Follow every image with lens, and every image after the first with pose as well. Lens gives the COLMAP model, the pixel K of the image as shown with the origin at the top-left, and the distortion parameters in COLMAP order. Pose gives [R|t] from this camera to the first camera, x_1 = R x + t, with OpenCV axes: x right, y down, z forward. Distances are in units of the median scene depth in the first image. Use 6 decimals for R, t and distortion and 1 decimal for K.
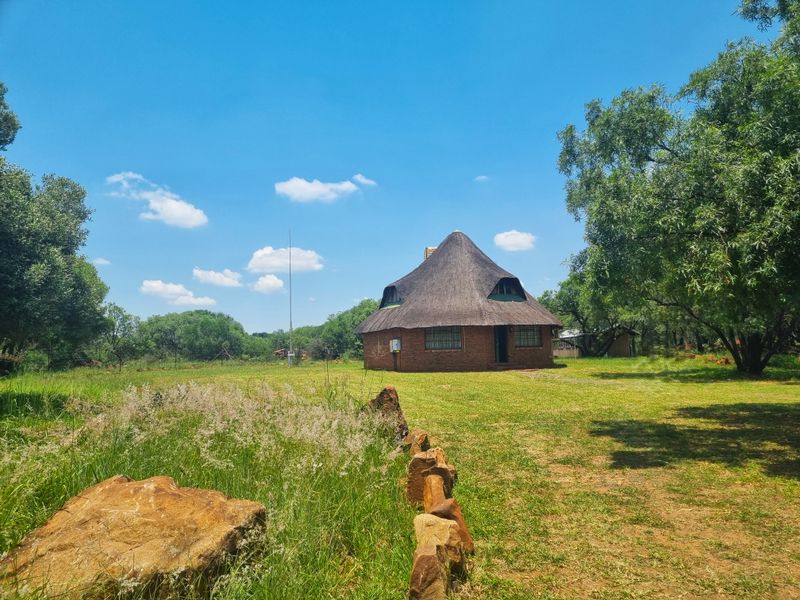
lens RADIAL K [[594.6, 0, 400.0], [0, 594.6, 300.2], [0, 0, 1]] dist [0.072839, -0.039846]
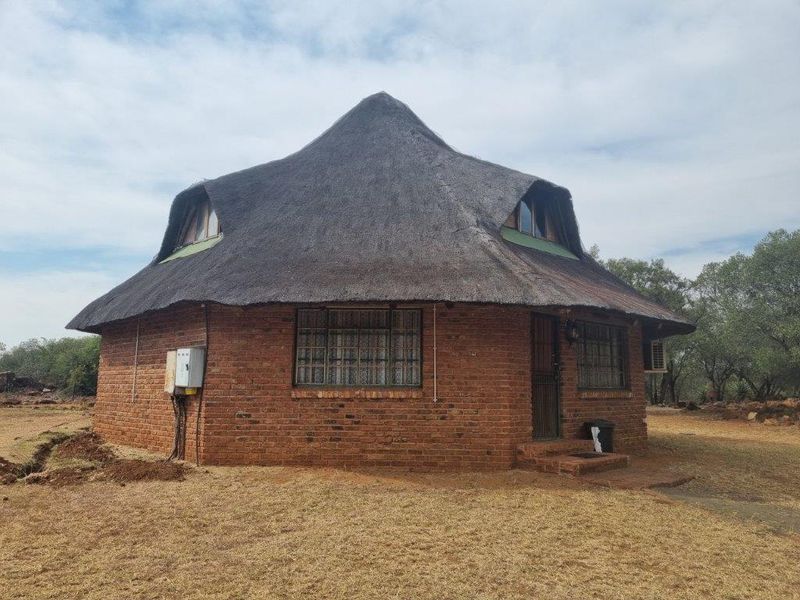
lens RADIAL K [[568.4, 0, 399.4], [0, 568.4, 300.0], [0, 0, 1]] dist [0.027176, -0.028467]
pose [[0.965841, 0.069388, 0.249671, 0.020826], [-0.054653, 0.996356, -0.065480, 0.056197], [-0.253305, 0.049598, 0.966114, 0.722326]]
